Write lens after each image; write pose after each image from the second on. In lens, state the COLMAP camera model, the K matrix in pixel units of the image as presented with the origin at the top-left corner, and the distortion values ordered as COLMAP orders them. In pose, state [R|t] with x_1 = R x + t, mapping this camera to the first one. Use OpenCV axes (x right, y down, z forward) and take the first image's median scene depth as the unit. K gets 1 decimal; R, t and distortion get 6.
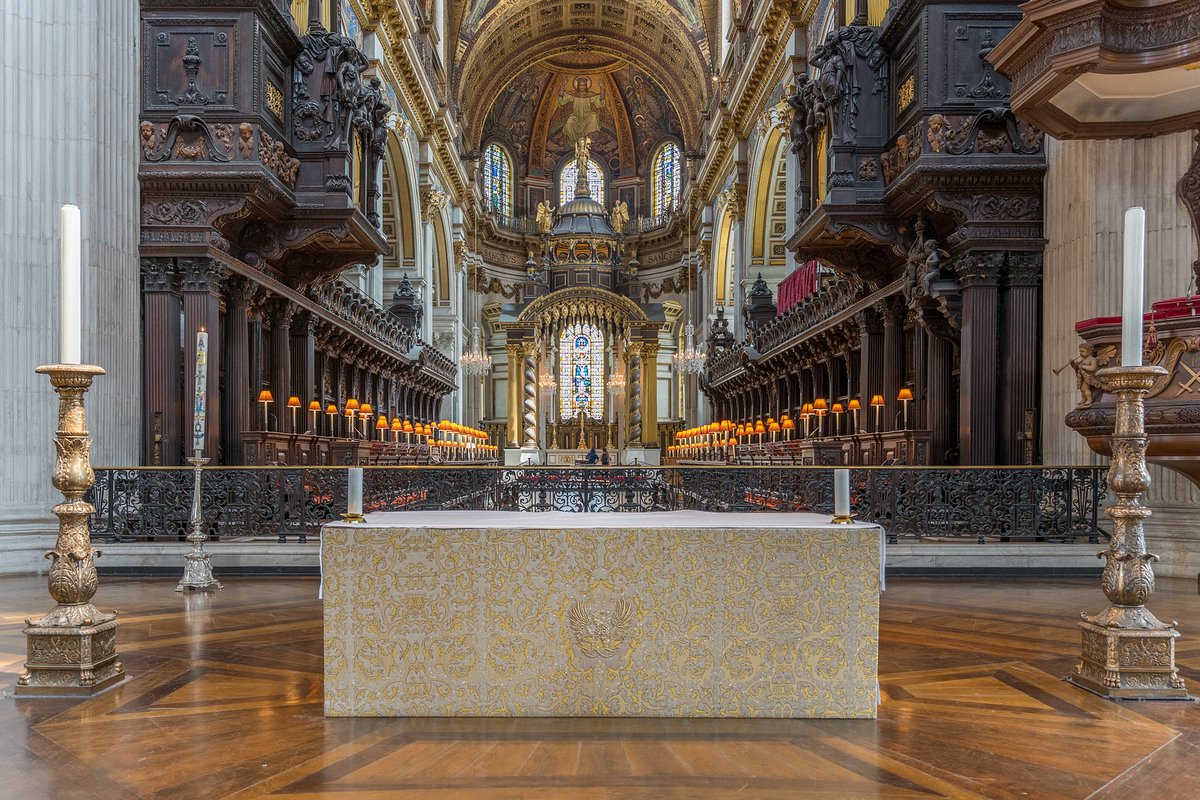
lens RADIAL K [[1009.2, 0, 576.3], [0, 1009.2, 474.6], [0, 0, 1]] dist [0.000785, -0.006223]
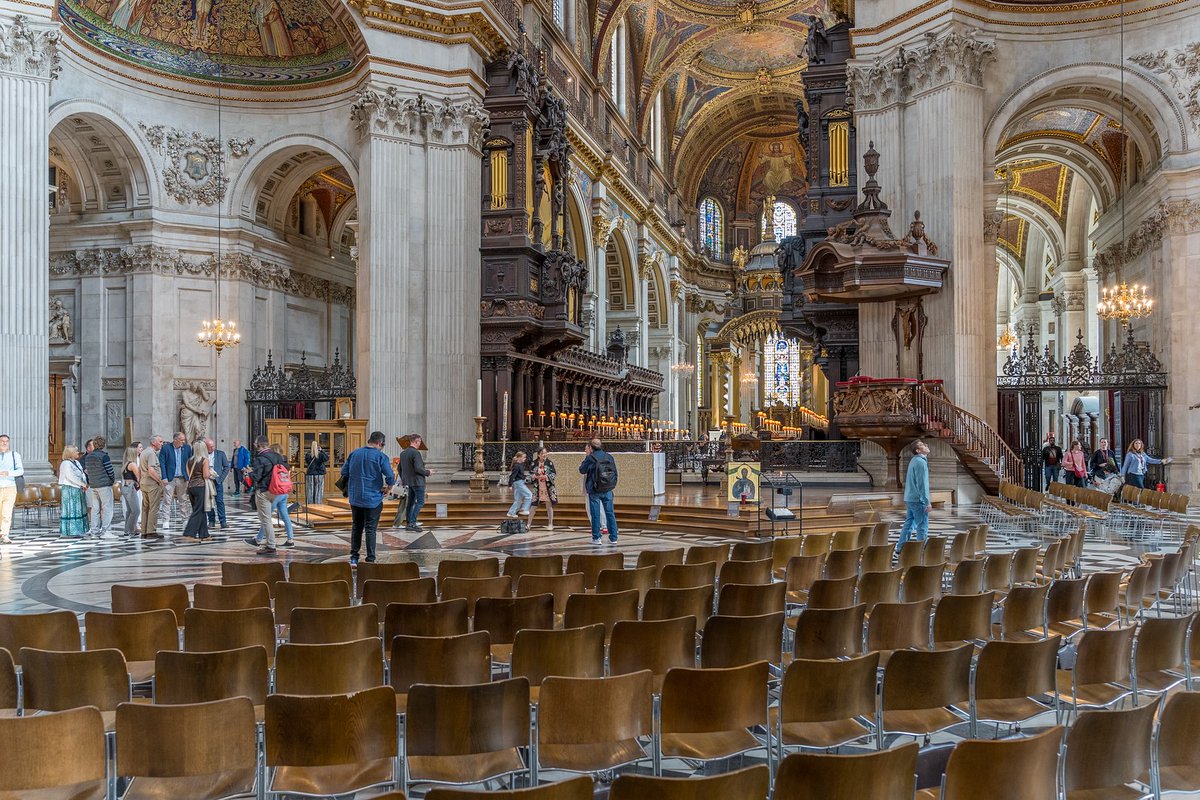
lens RADIAL K [[986.3, 0, 602.0], [0, 986.3, 435.8], [0, 0, 1]] dist [-0.001646, 0.001198]
pose [[0.970255, -0.004564, -0.242043, 0.105961], [0.000086, 0.999829, -0.018510, 0.005131], [0.242086, 0.017939, 0.970089, -0.306102]]
